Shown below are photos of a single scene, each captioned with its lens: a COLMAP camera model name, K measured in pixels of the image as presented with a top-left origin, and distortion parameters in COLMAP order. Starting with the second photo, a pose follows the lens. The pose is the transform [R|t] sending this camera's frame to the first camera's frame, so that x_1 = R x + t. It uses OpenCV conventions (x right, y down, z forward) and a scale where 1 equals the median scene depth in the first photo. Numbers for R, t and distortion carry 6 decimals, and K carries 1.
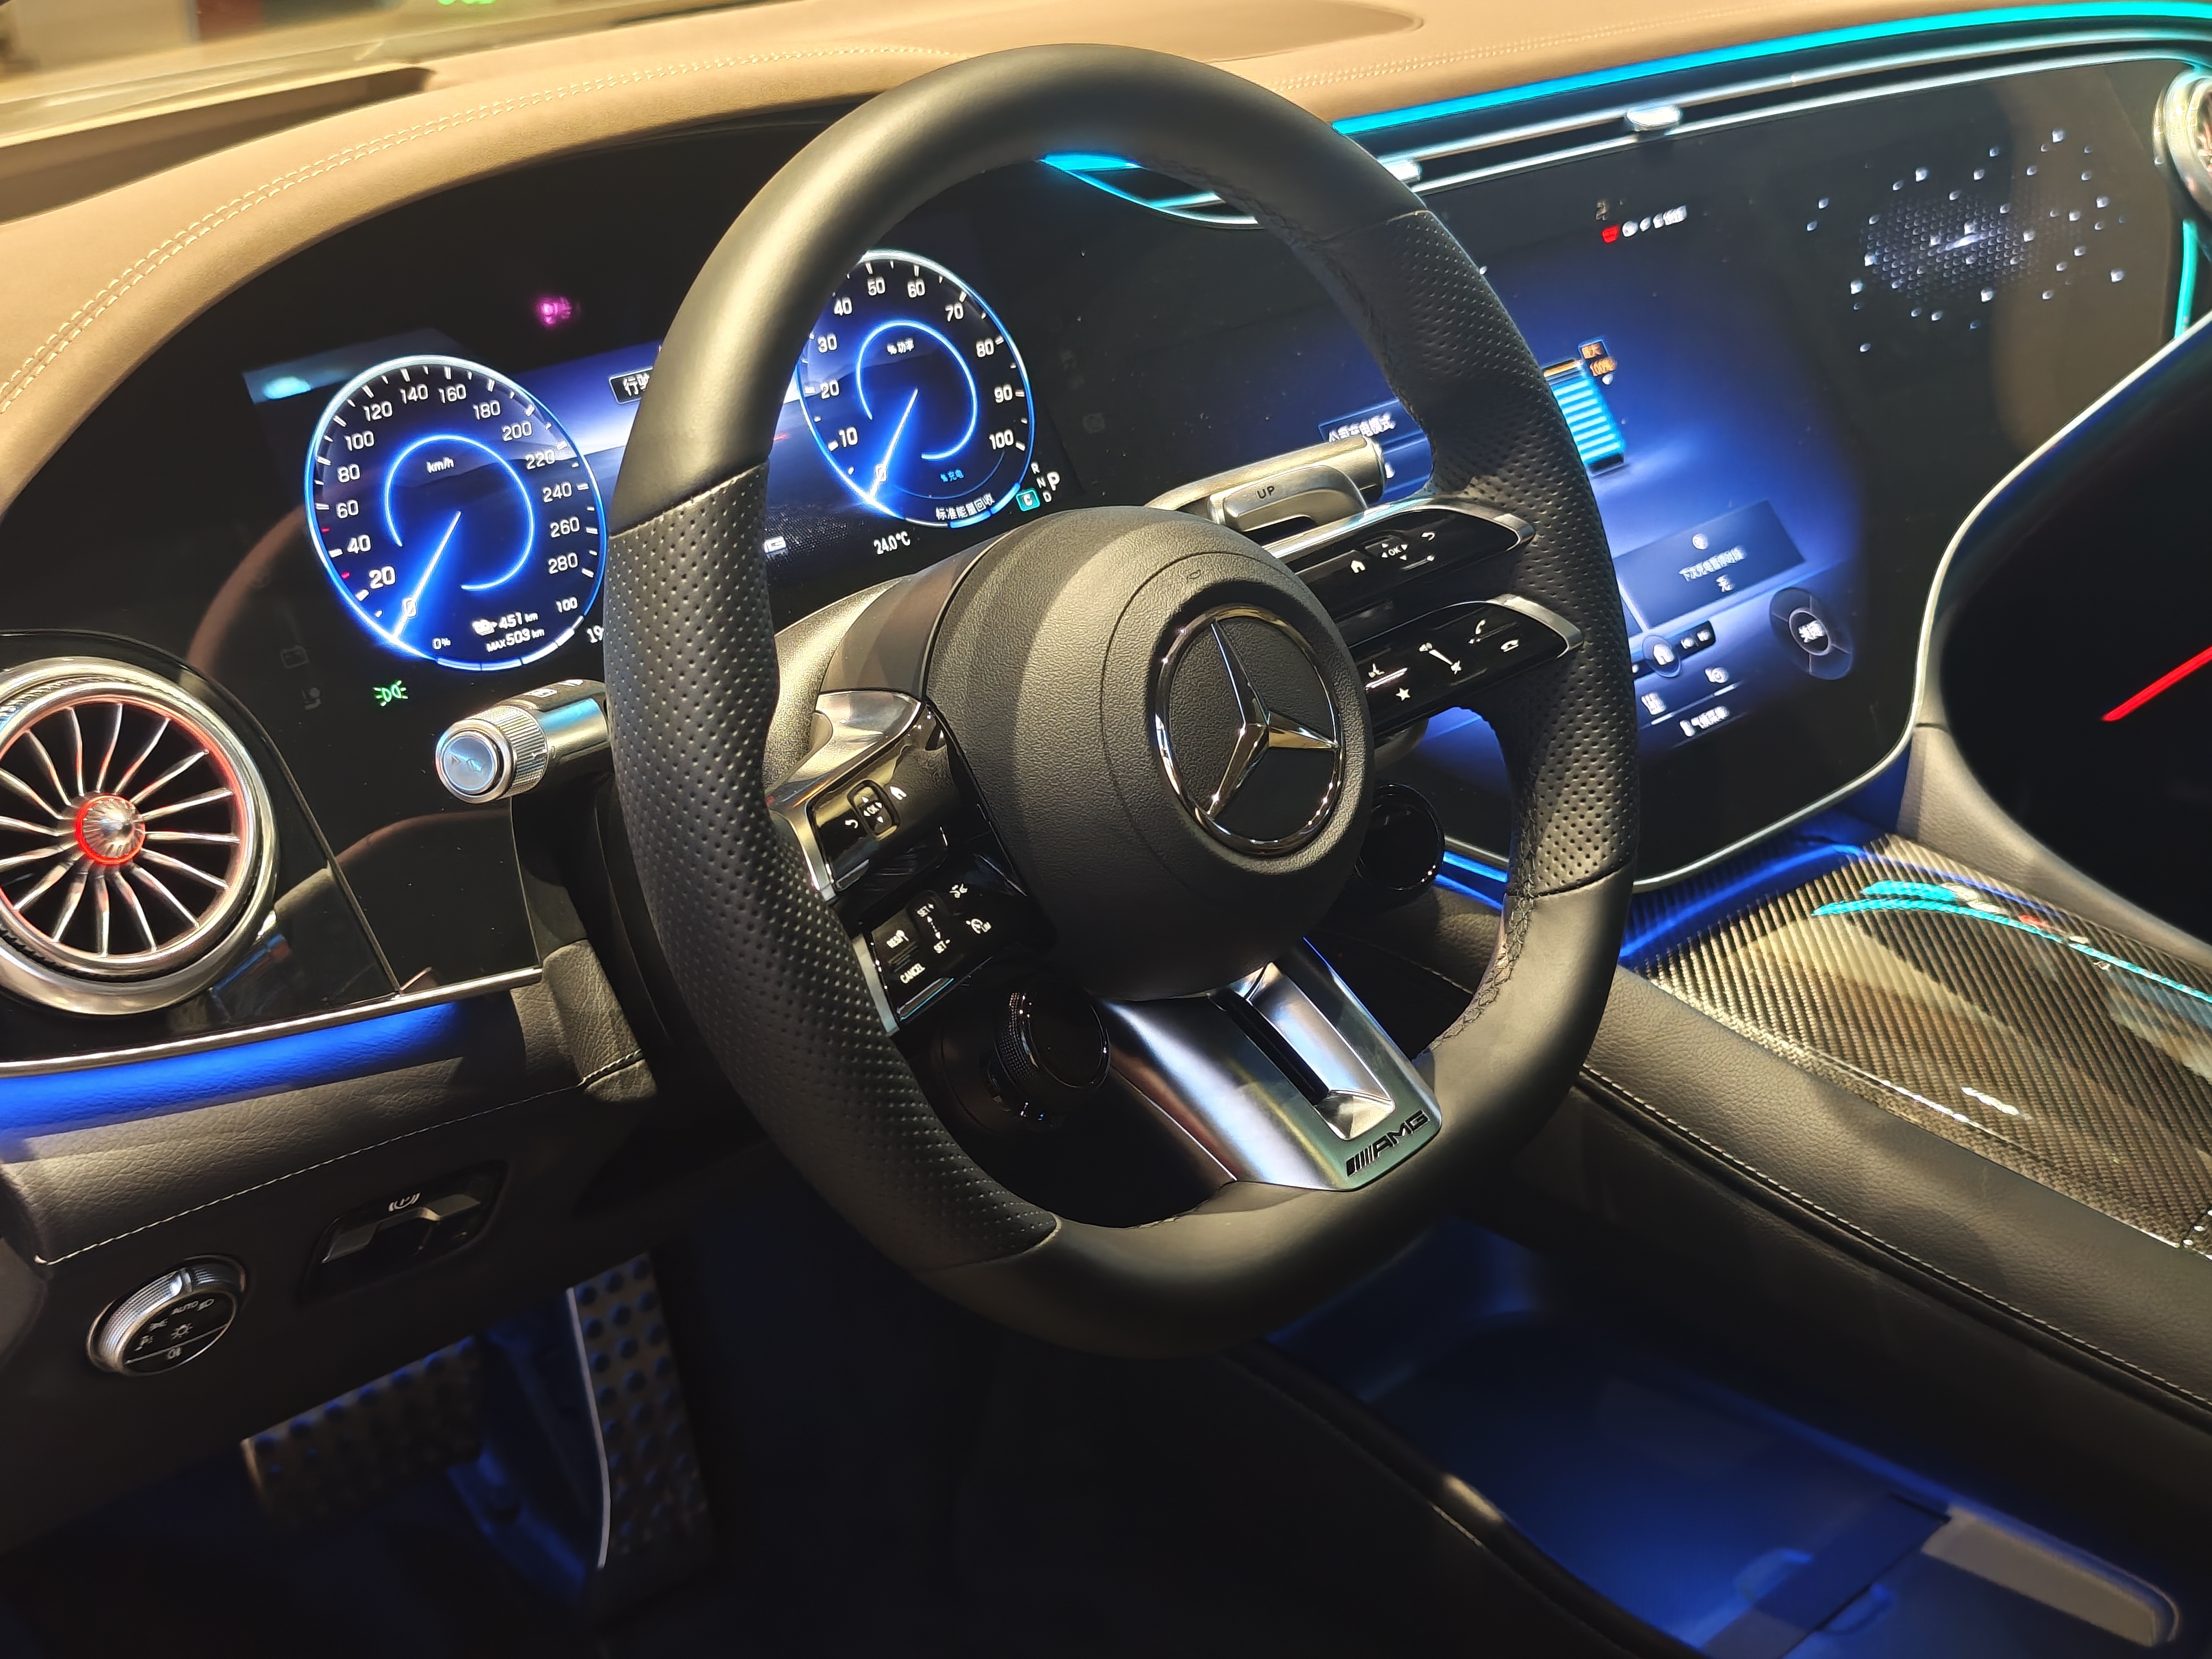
lens RADIAL K [[3024.0, 0, 1103.2], [0, 3024.0, 864.2], [0, 0, 1]] dist [0.164429, -0.825263]
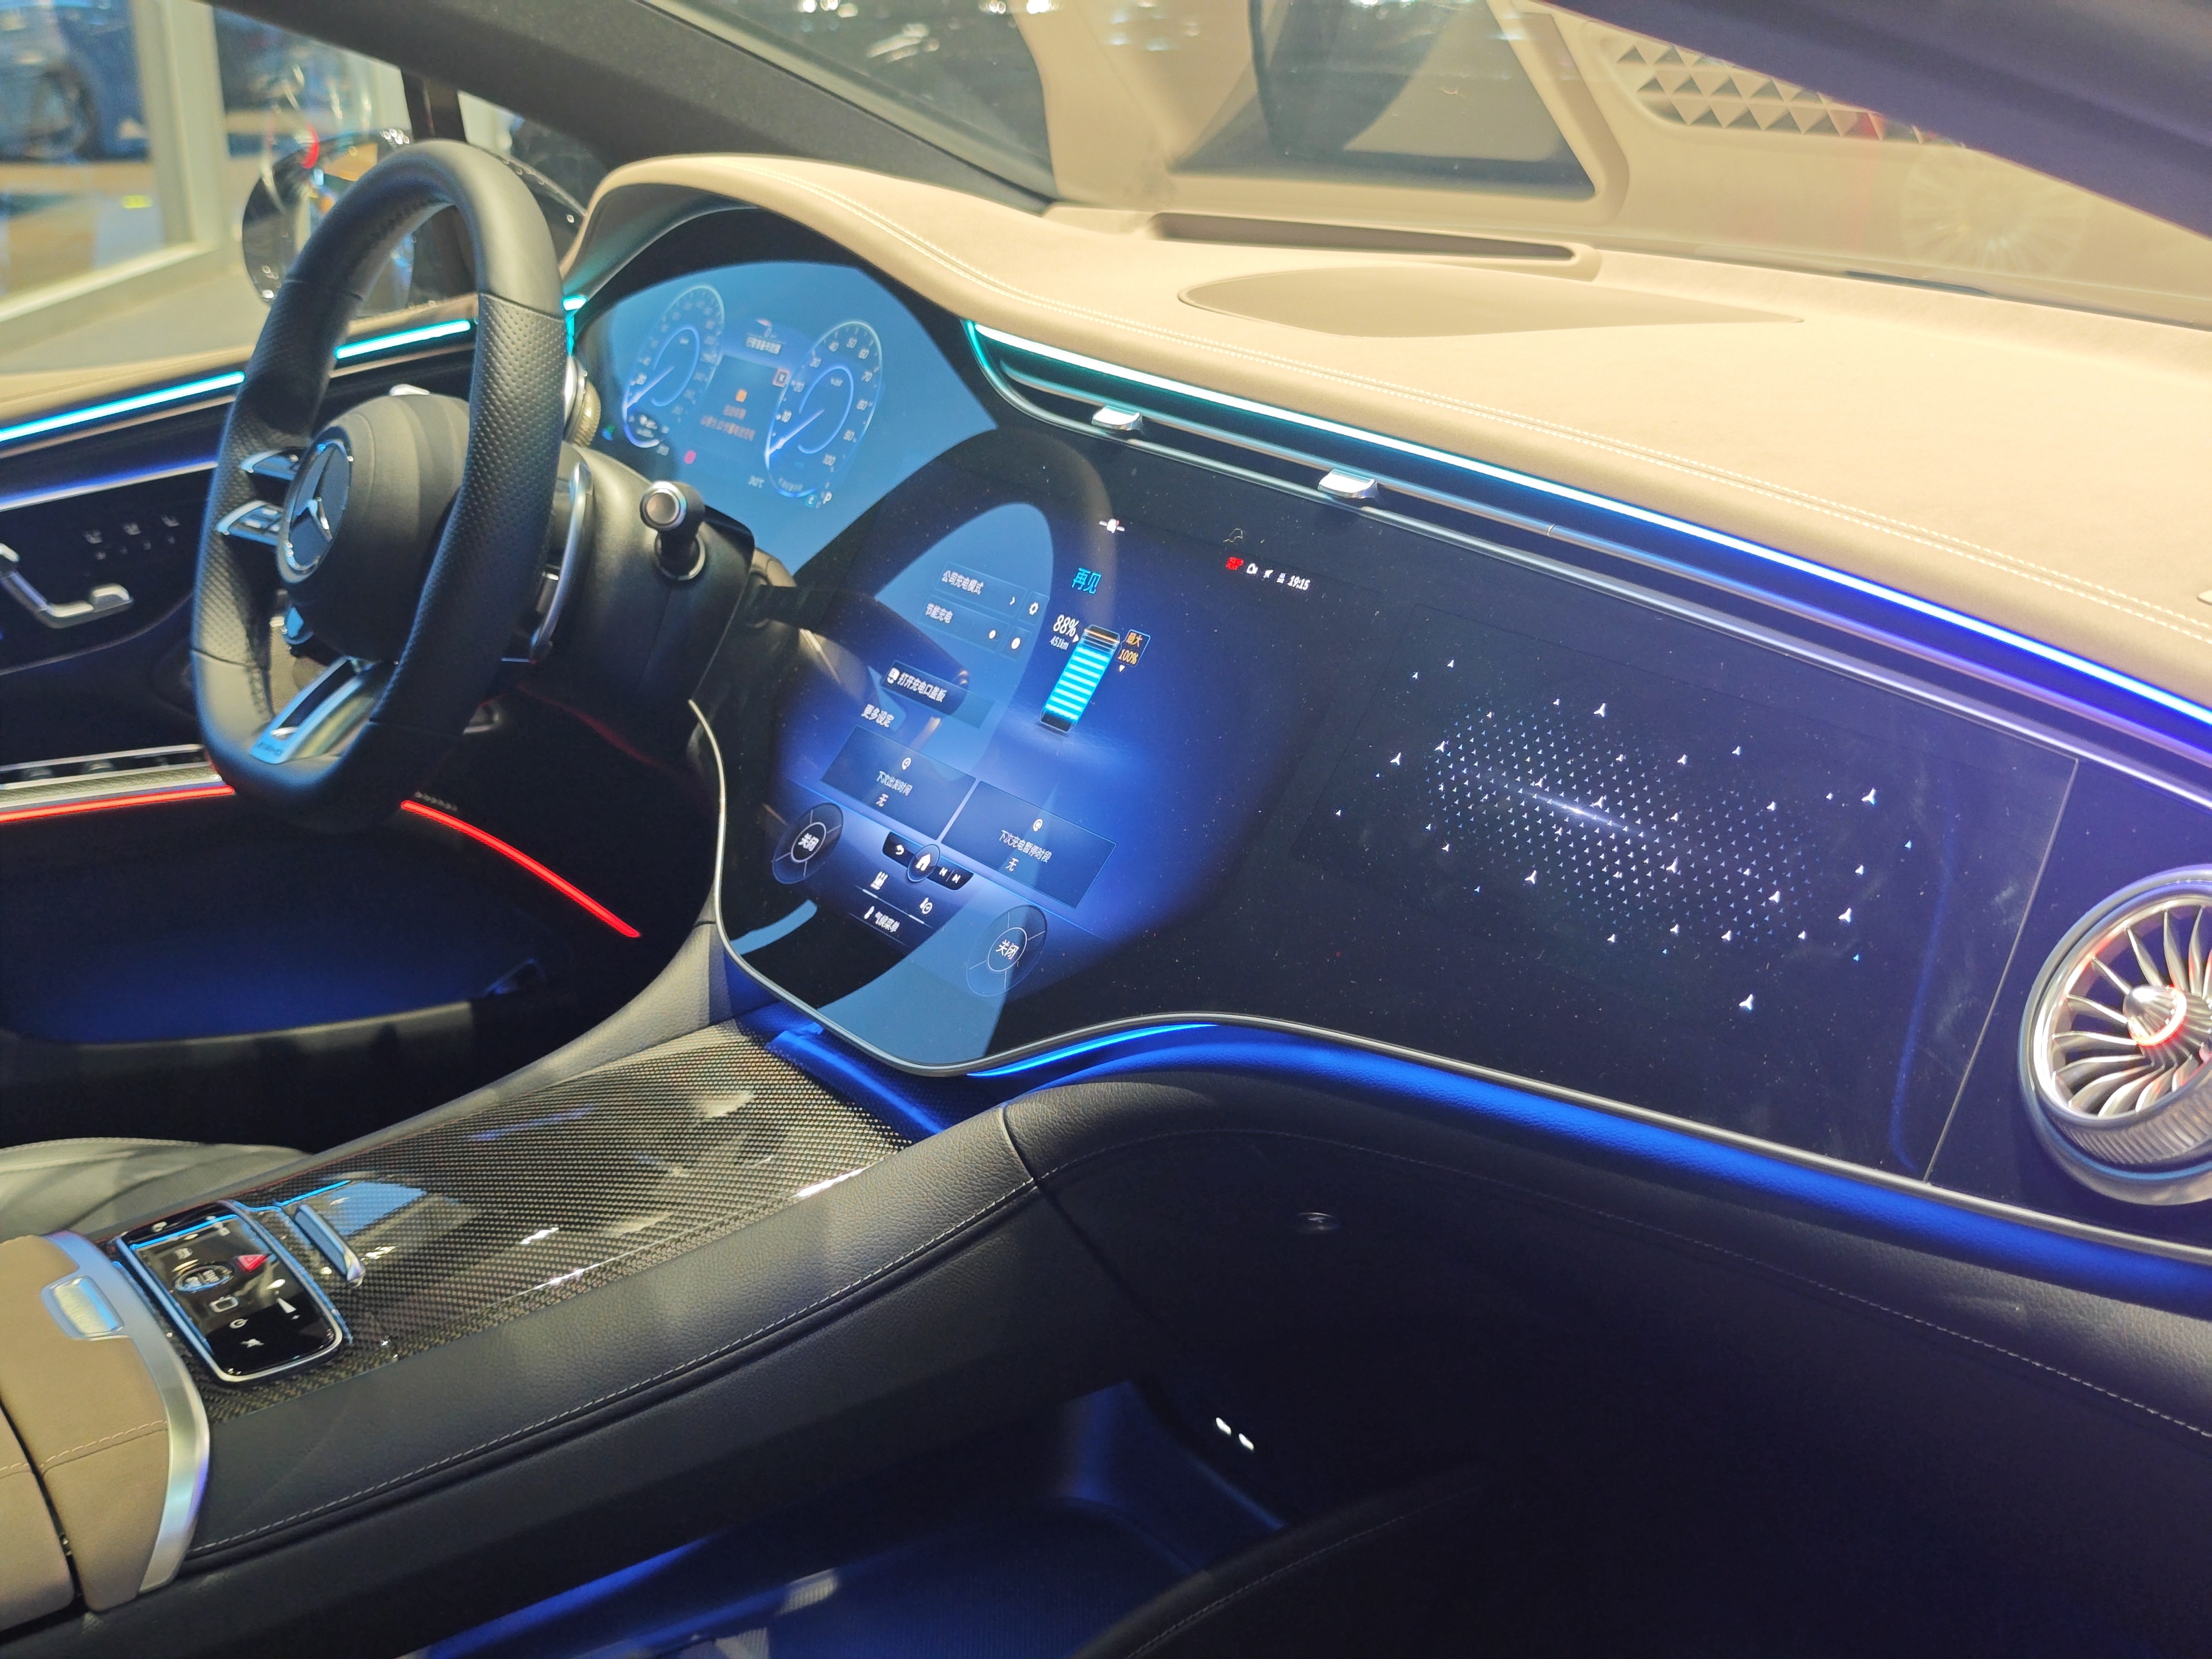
lens RADIAL K [[3024.0, 0, 1103.2], [0, 3024.0, 864.2], [0, 0, 1]] dist [0.164429, -0.825263]
pose [[-0.214452, 0.336032, -0.917111, 1.382612], [-0.369304, 0.841357, 0.394631, -0.617619], [0.904226, 0.423322, -0.056333, 1.310477]]
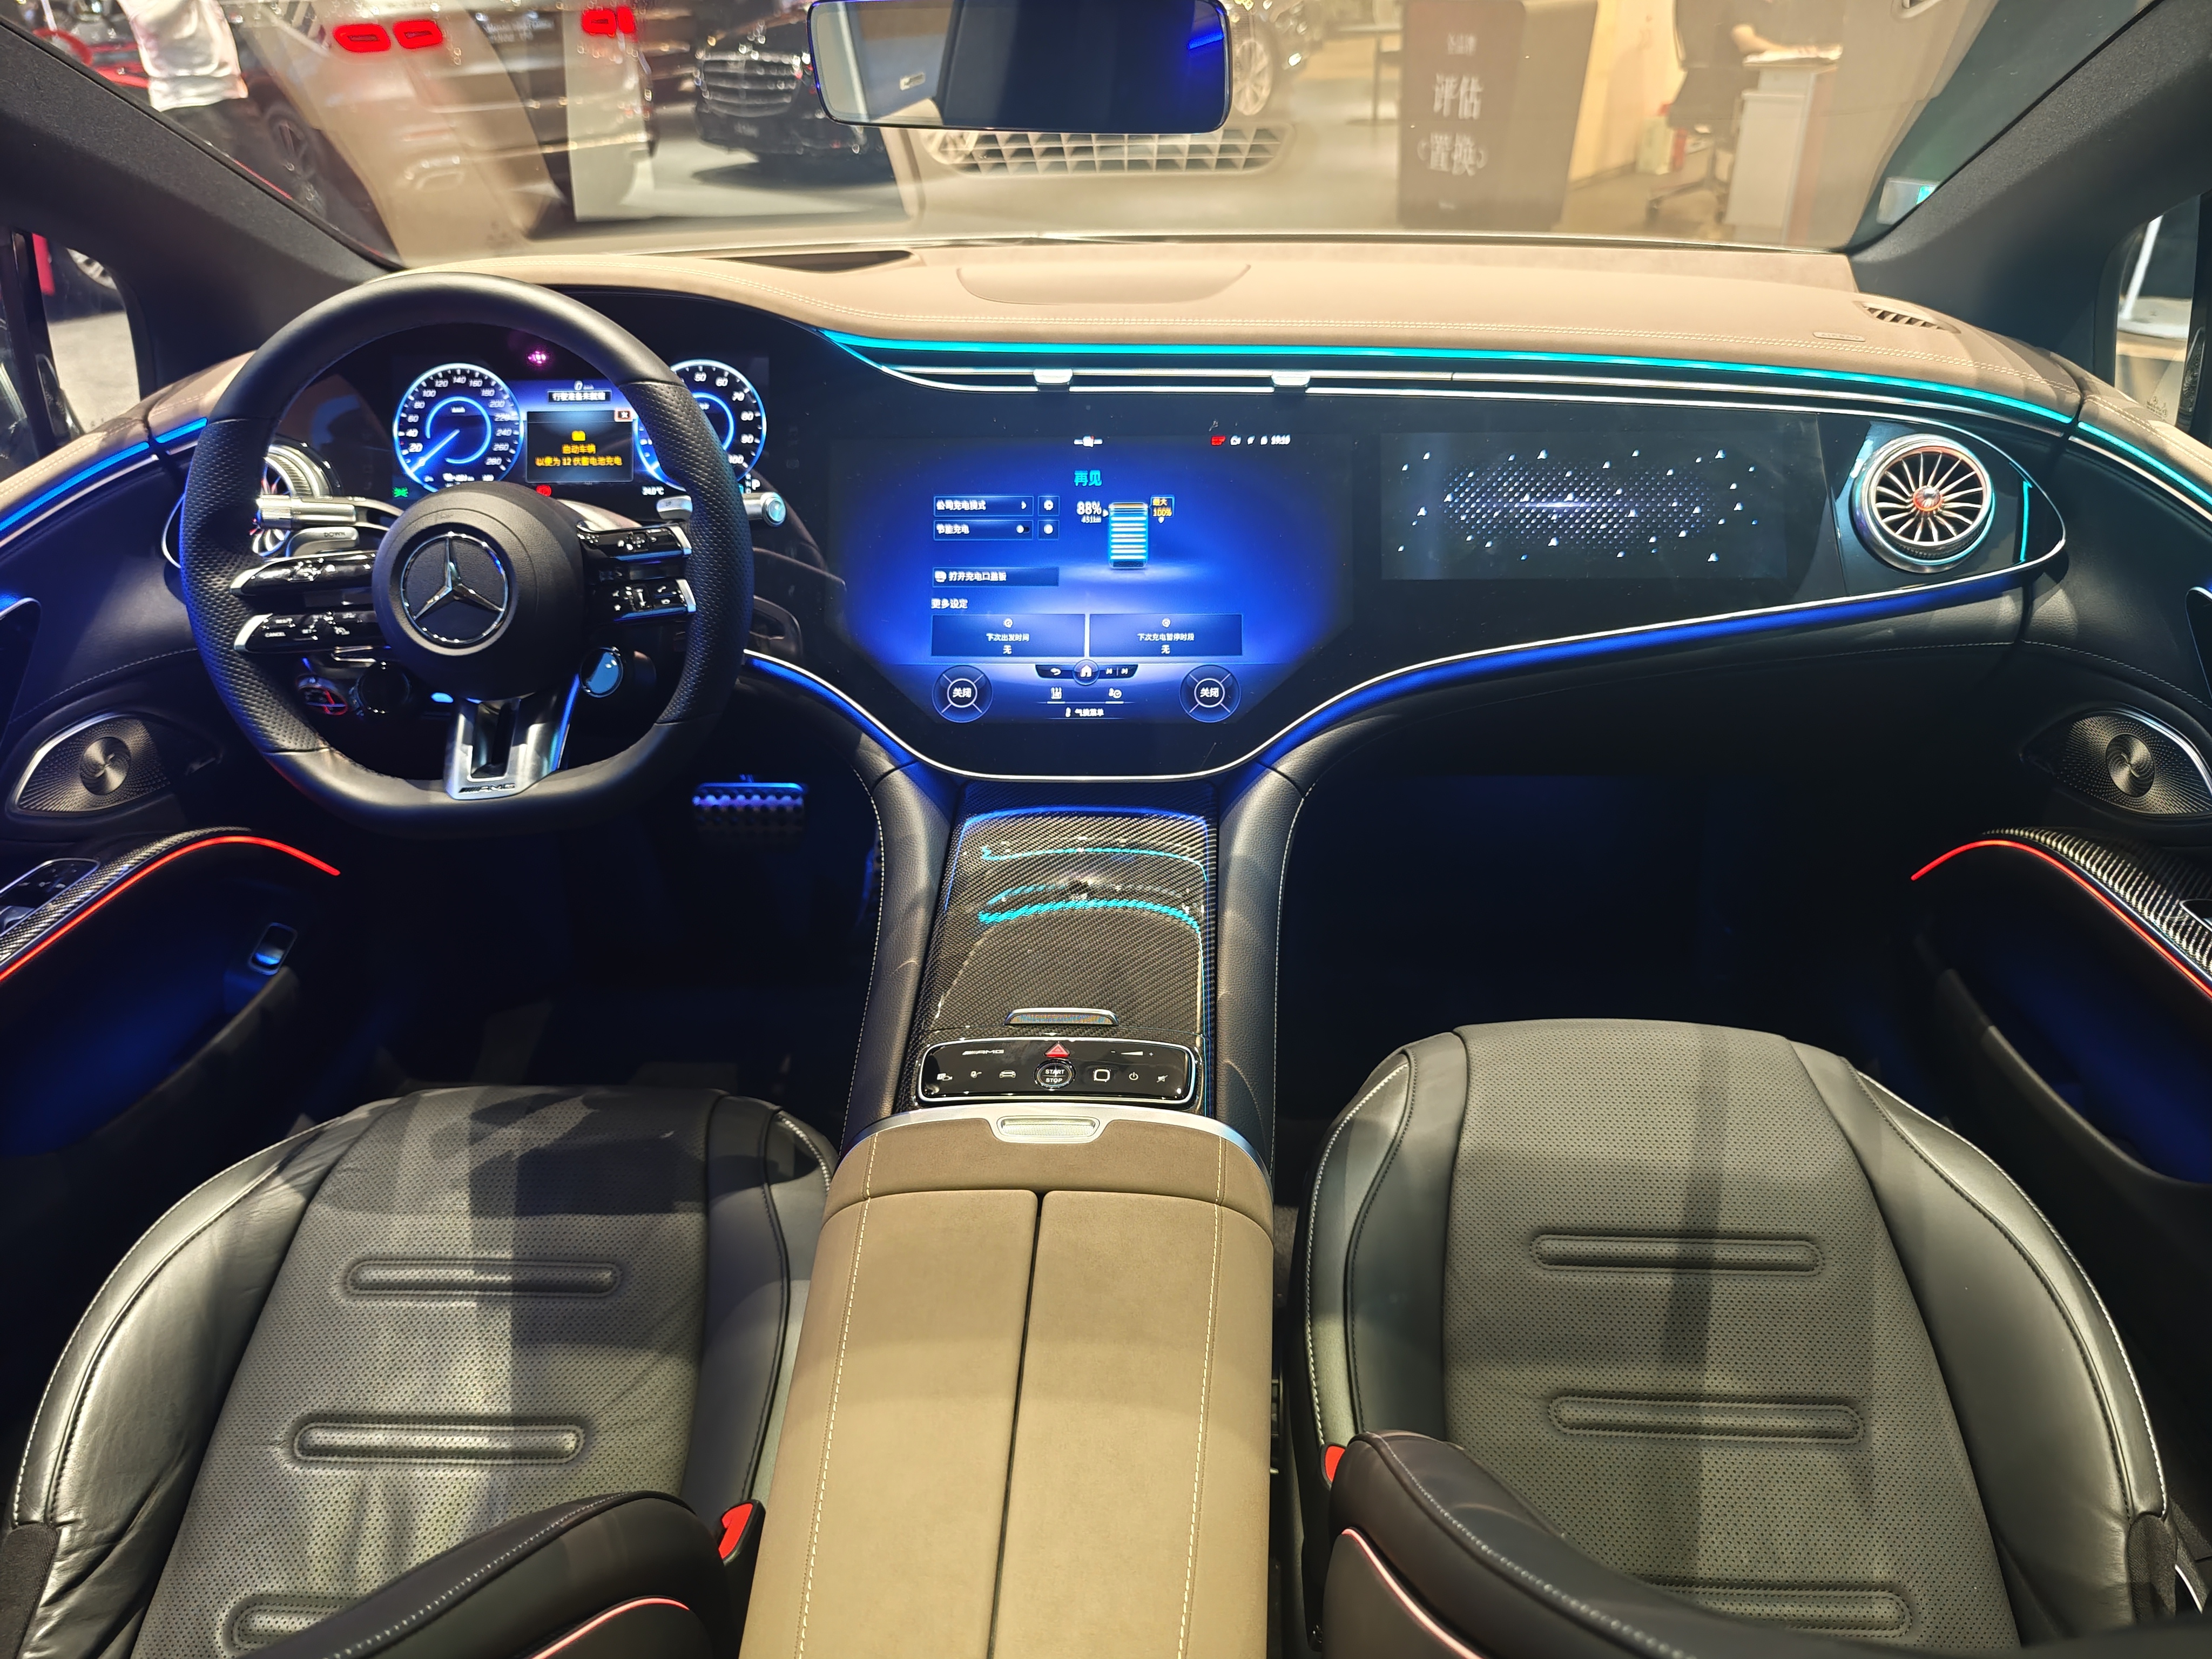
lens RADIAL K [[1517.2, 0, 1106.0], [0, 1517.2, 829.5], [0, 0, 1]] dist [0.000240, -0.001347]
pose [[0.674371, 0.377718, -0.634471, 0.934938], [-0.292302, 0.925626, 0.240368, -0.236316], [0.678074, 0.023360, 0.734623, 0.405471]]
